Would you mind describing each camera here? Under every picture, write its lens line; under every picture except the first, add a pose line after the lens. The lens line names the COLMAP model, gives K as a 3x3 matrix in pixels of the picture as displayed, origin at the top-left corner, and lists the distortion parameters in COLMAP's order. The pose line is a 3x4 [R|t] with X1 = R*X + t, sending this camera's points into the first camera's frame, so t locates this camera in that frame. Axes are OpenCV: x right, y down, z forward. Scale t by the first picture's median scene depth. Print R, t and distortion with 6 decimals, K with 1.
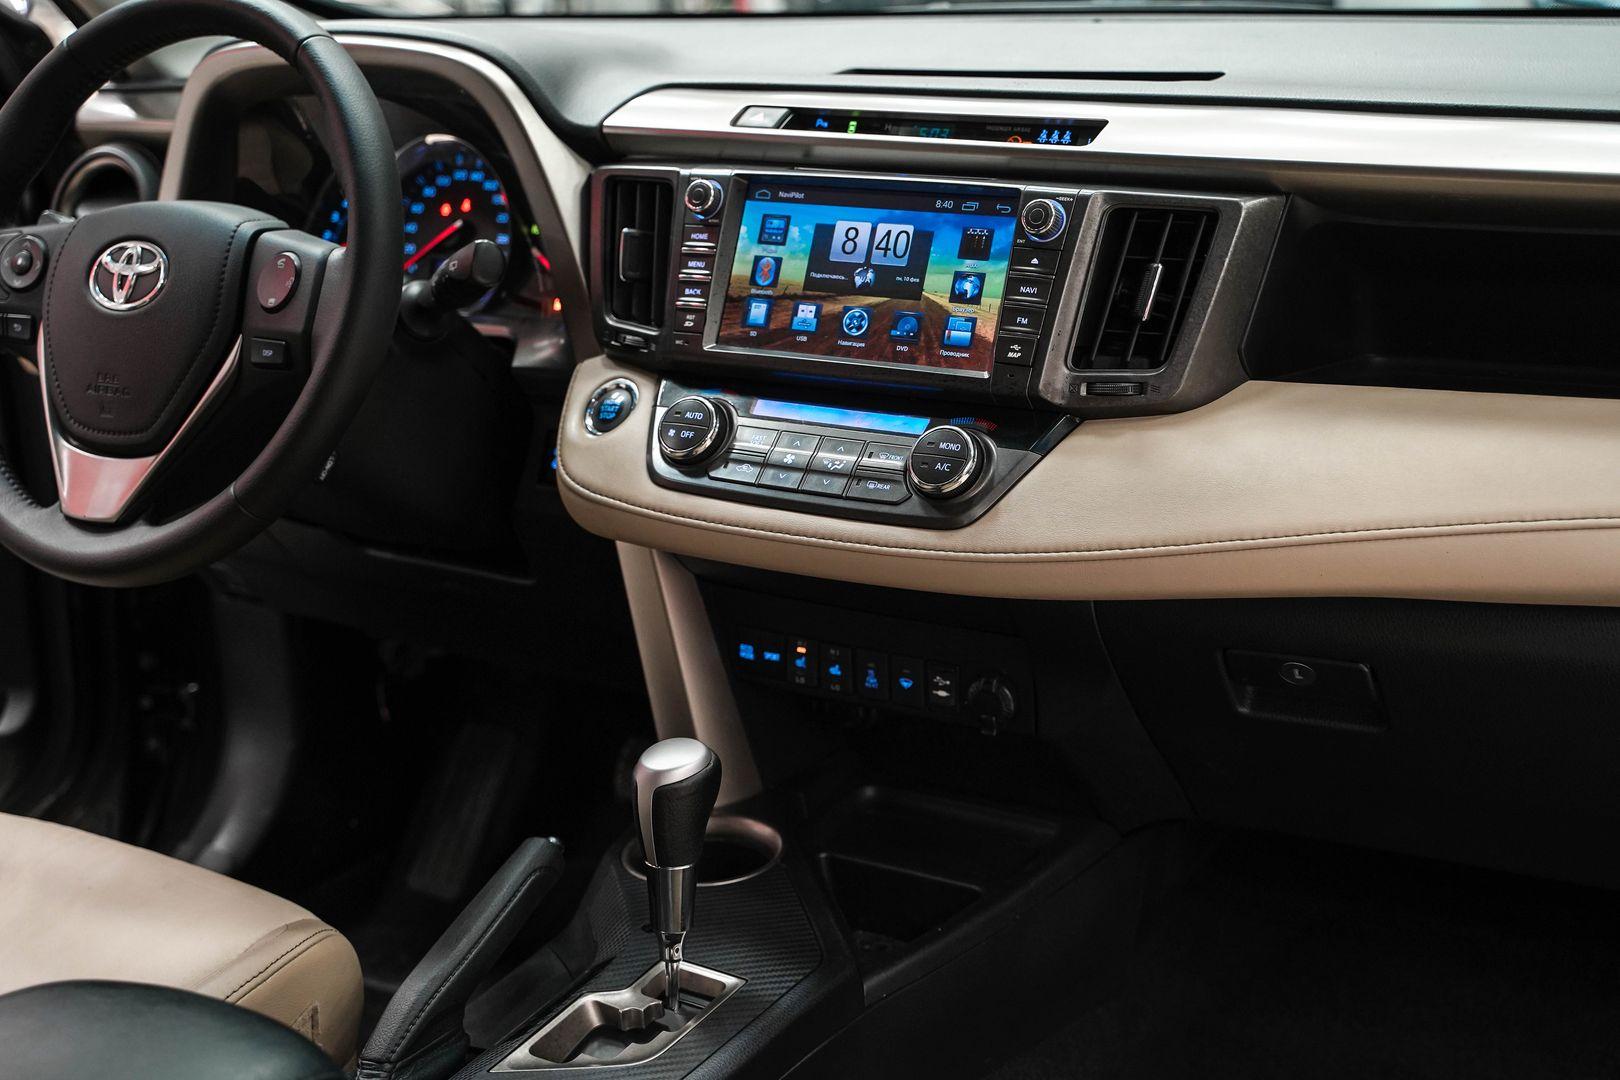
lens RADIAL K [[2091.9, 0, 804.7], [0, 2091.9, 527.8], [0, 0, 1]] dist [0.023694, 0.227049]
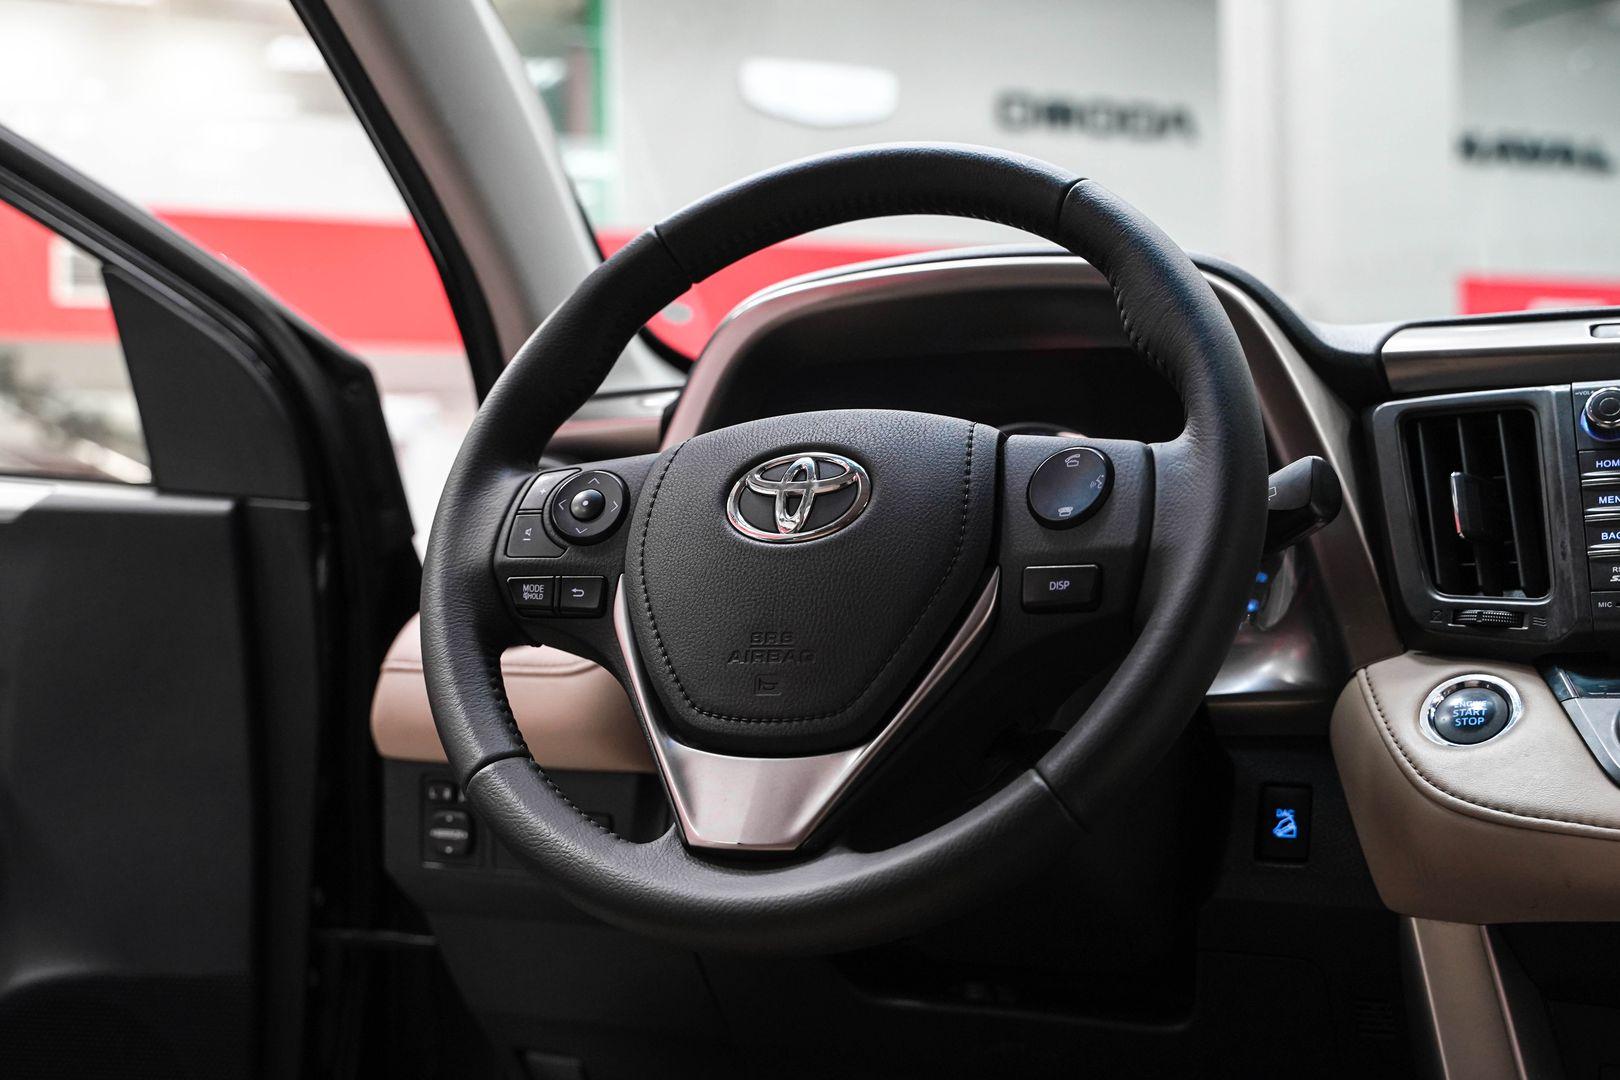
lens RADIAL K [[1998.9, 0, 805.0], [0, 1998.9, 499.5], [0, 0, 1]] dist [0.023422, 0.015772]
pose [[0.992585, 0.039172, 0.115065, -0.406278], [0.002249, 0.940567, -0.339602, 0.105236], [-0.121529, 0.337343, 0.933504, 0.404525]]
